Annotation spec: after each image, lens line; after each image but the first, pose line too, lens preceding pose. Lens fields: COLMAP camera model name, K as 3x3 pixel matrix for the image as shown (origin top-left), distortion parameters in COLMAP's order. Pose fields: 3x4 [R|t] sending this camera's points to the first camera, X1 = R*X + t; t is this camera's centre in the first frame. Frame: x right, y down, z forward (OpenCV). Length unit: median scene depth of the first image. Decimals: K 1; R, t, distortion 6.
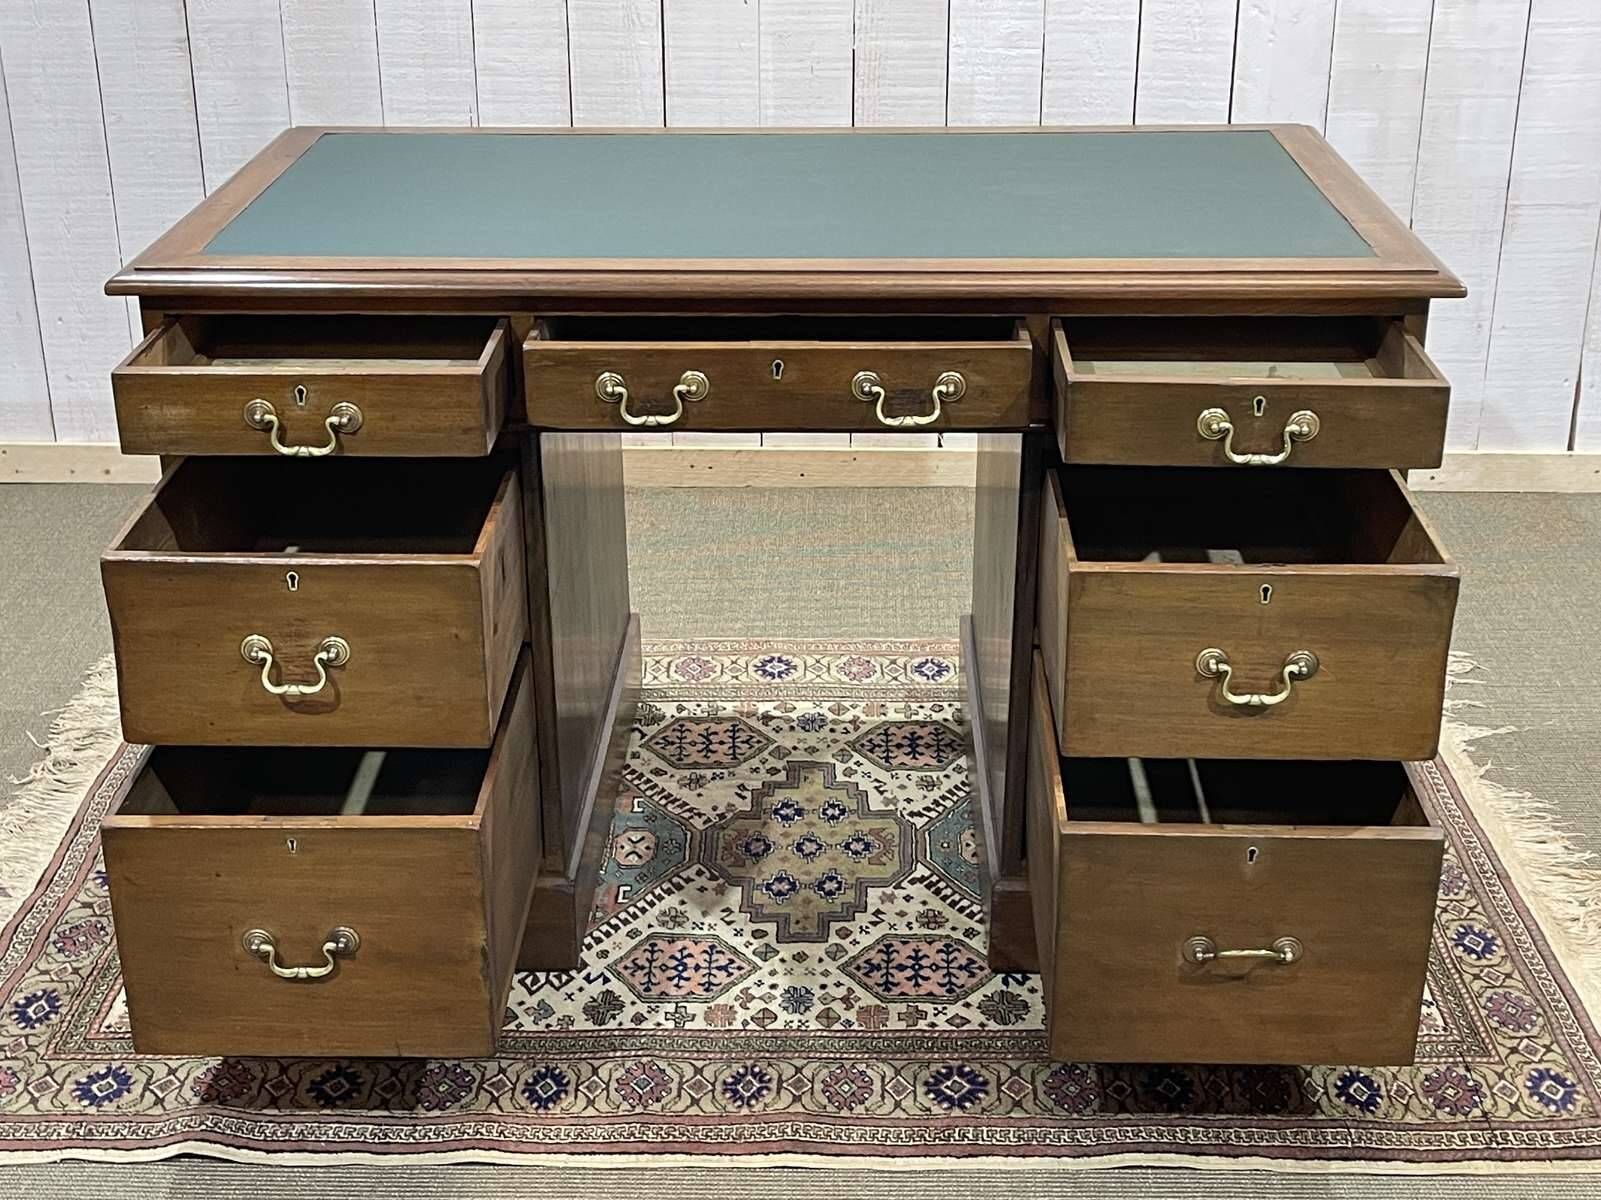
lens RADIAL K [[2276.9, 0, 786.4], [0, 2276.9, 602.7], [0, 0, 1]] dist [0.161308, -0.506357]
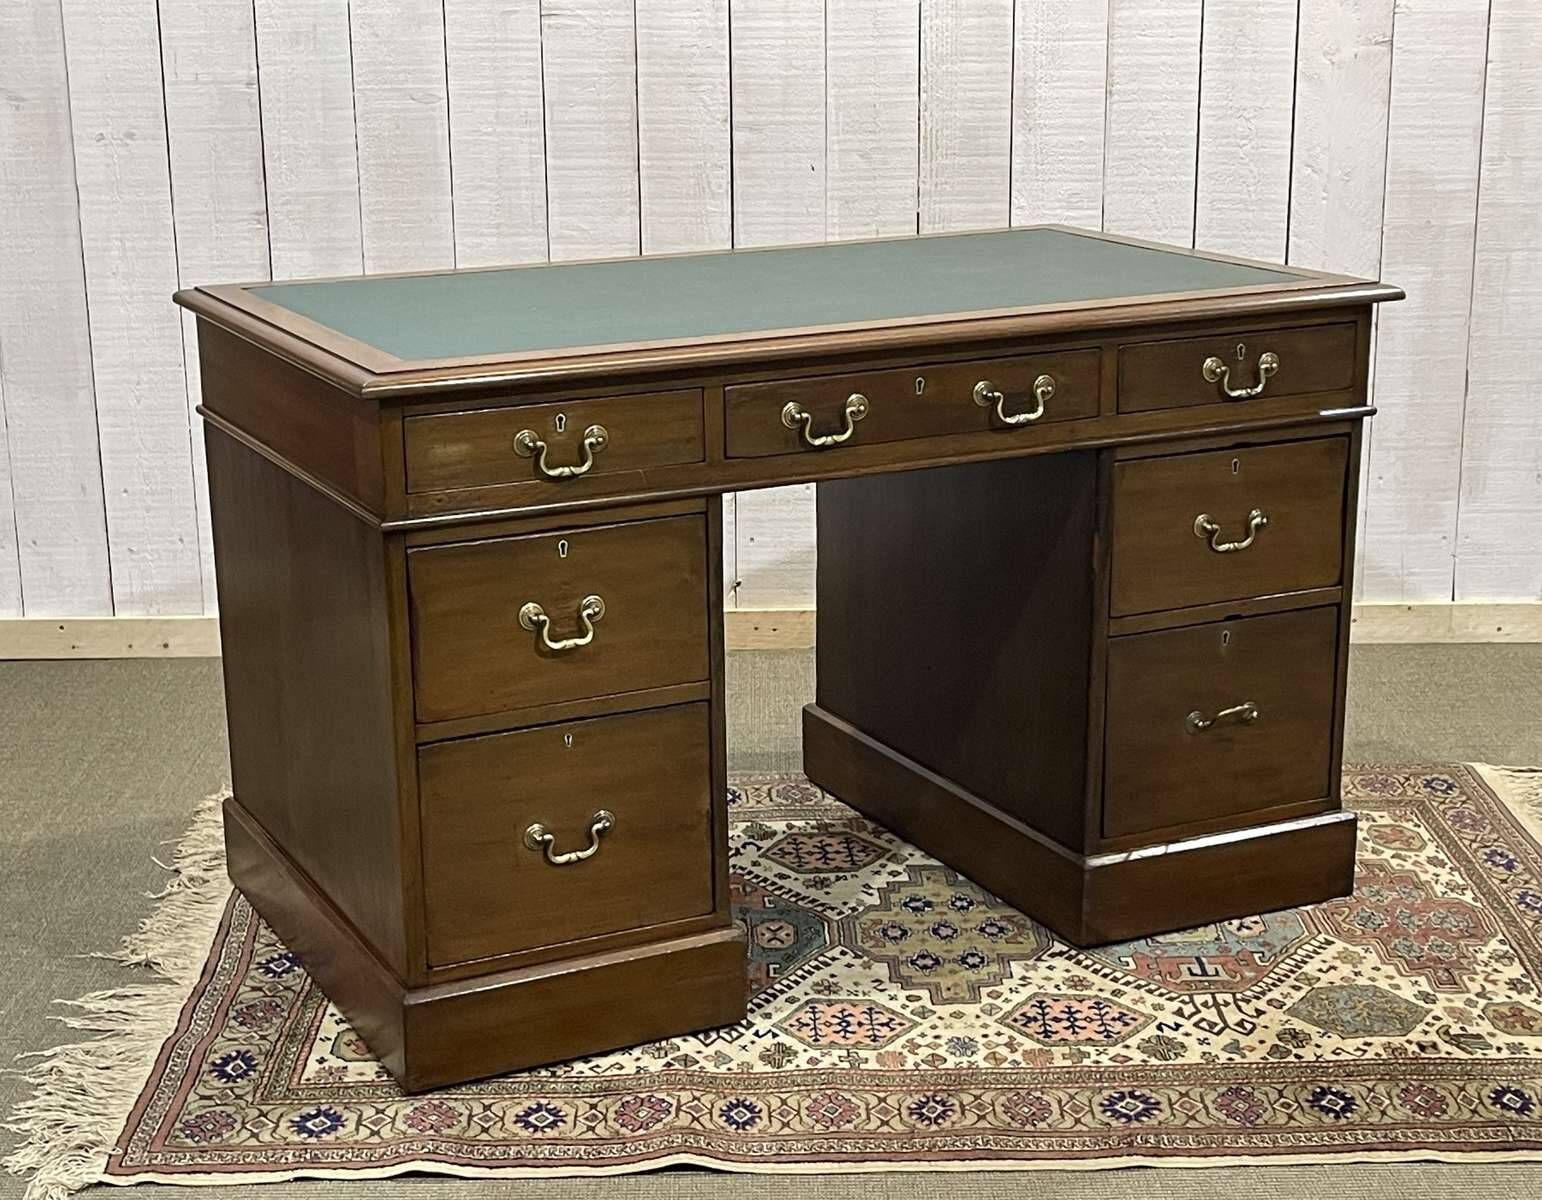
lens RADIAL K [[2597.4, 0, 742.1], [0, 2597.4, 640.1], [0, 0, 1]] dist [0.181238, -0.634065]
pose [[0.999537, -0.015913, 0.025917, -0.117227], [0.018921, 0.992554, -0.120328, 0.124384], [-0.023809, 0.120763, 0.992396, -0.190514]]
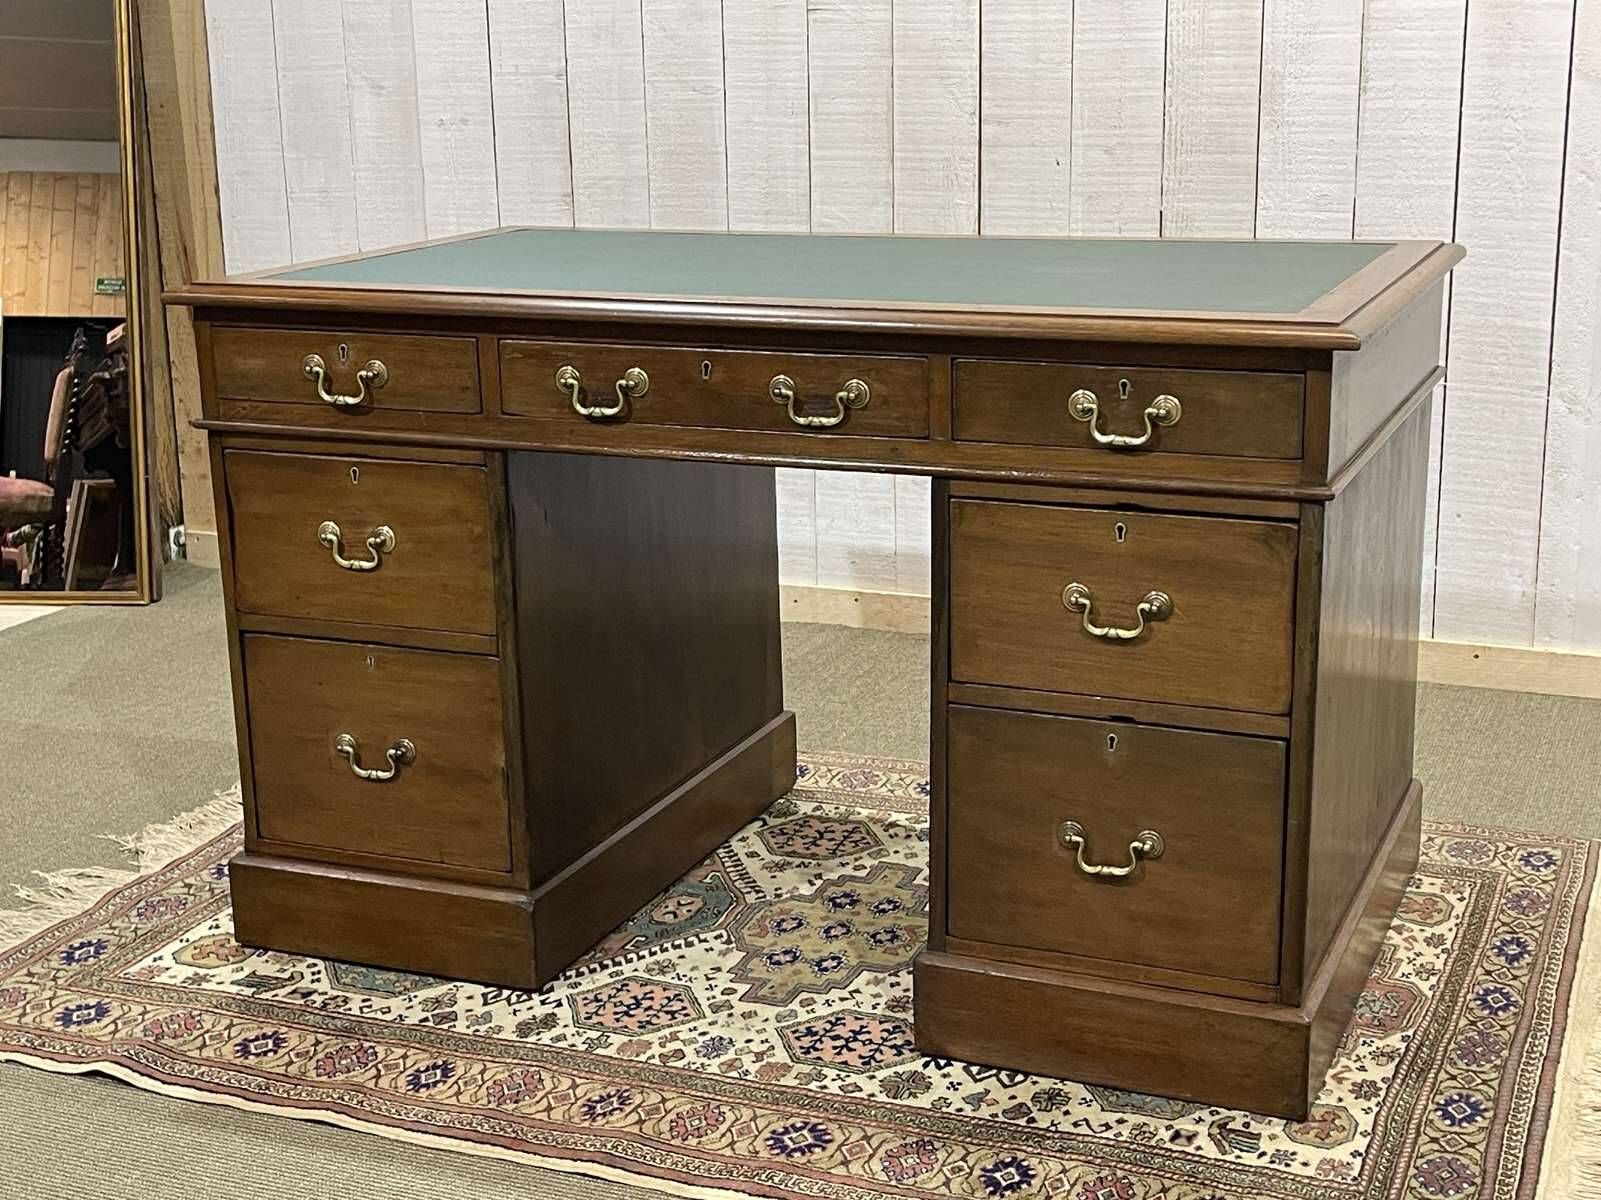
lens RADIAL K [[2276.9, 0, 786.4], [0, 2276.9, 602.7], [0, 0, 1]] dist [0.161308, -0.506357]
pose [[0.930079, 0.080431, -0.358445, 0.354375], [-0.128468, 0.985341, -0.112246, 0.086410], [0.344163, 0.150446, 0.926778, 0.058350]]
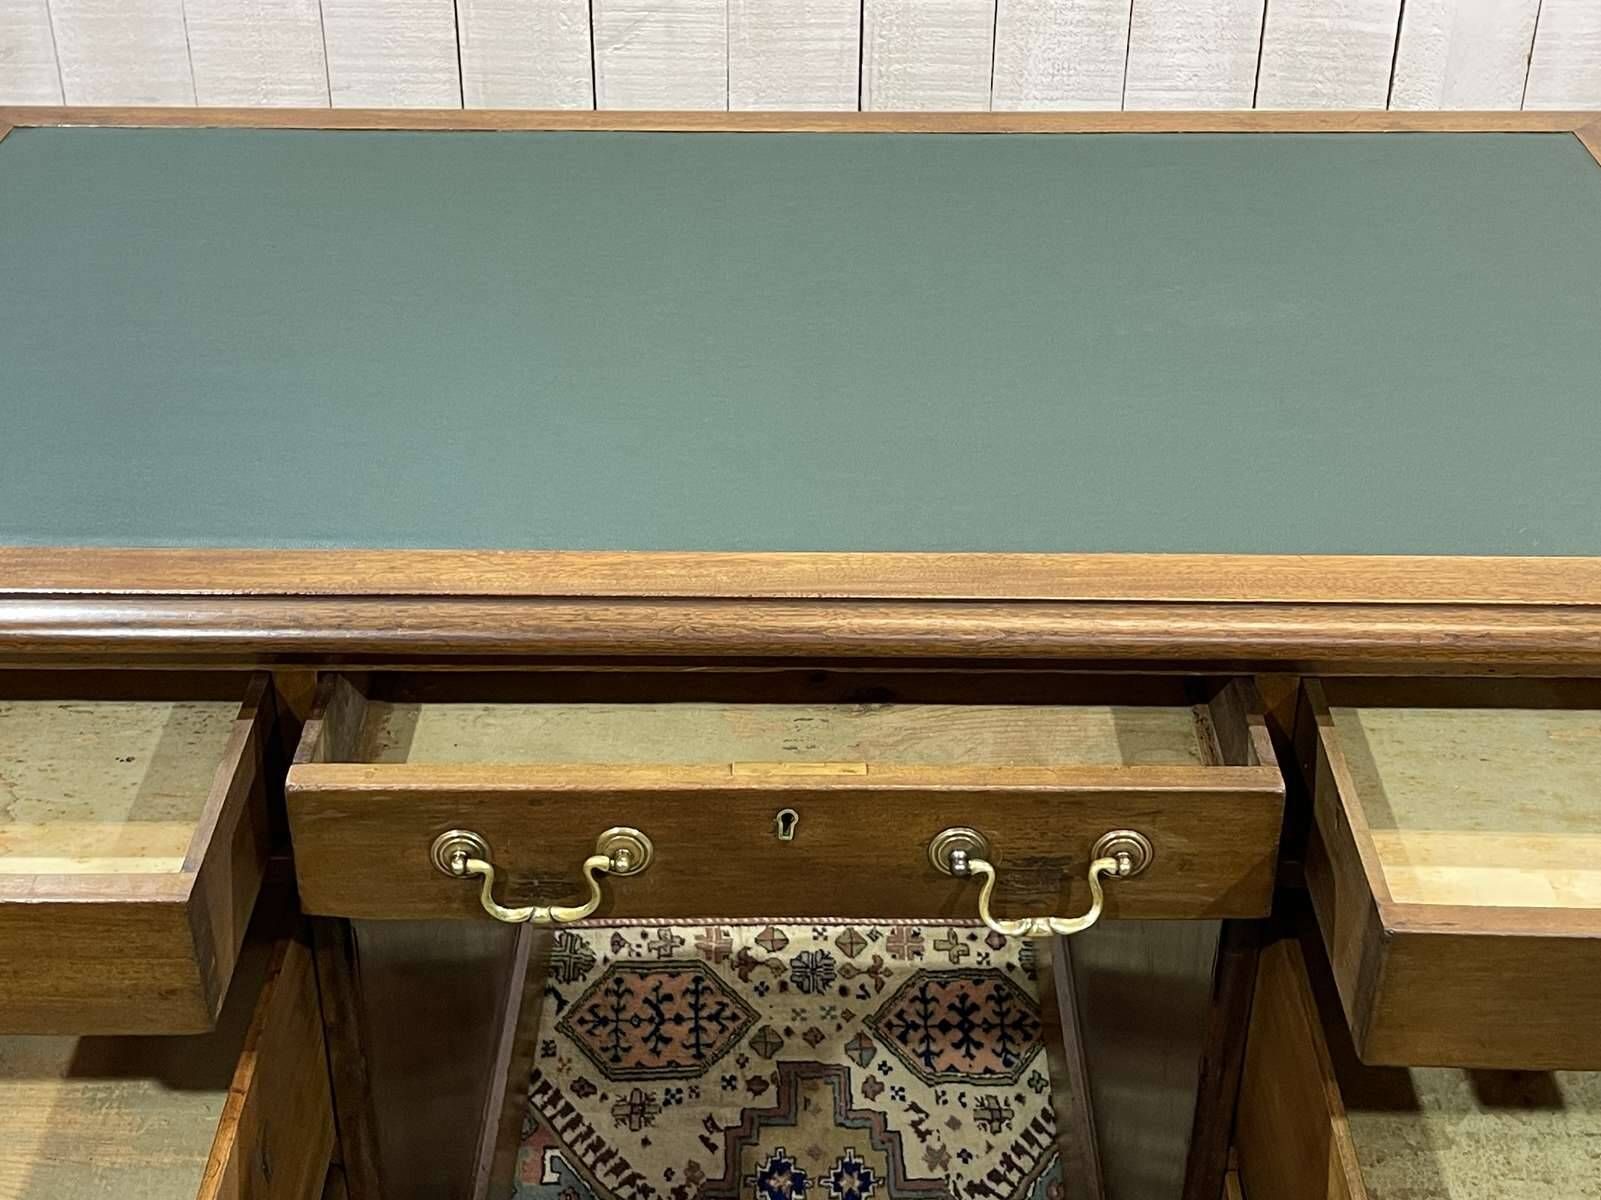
lens RADIAL K [[2276.9, 0, 786.4], [0, 2276.9, 602.7], [0, 0, 1]] dist [0.161308, -0.506357]
pose [[0.999796, -0.002682, 0.020002, -0.011588], [-0.000482, 0.987675, 0.156519, -0.192179], [-0.020175, -0.156497, 0.987472, 0.414700]]
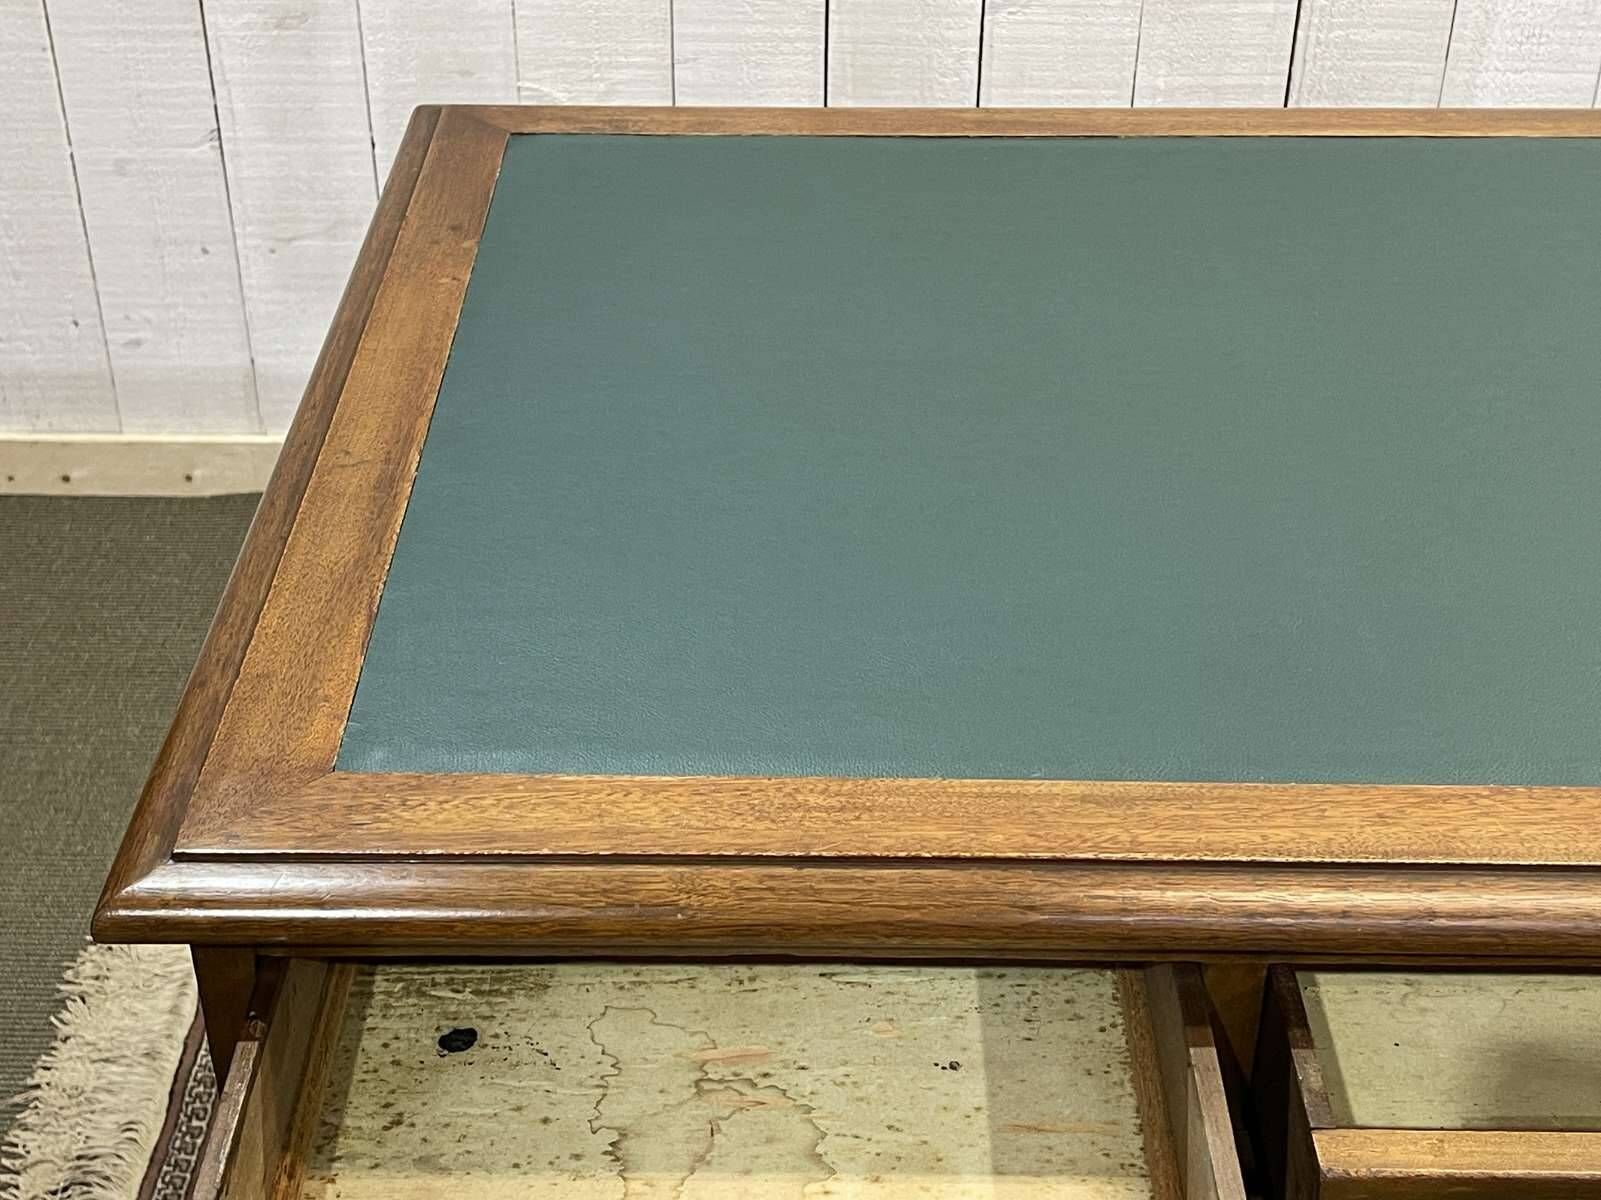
lens RADIAL K [[2276.9, 0, 786.4], [0, 2276.9, 602.7], [0, 0, 1]] dist [0.161308, -0.506357]
pose [[0.999802, -0.000646, 0.019872, -0.167812], [-0.002986, 0.983255, 0.182210, -0.213879], [-0.019657, -0.182234, 0.983059, 0.562045]]
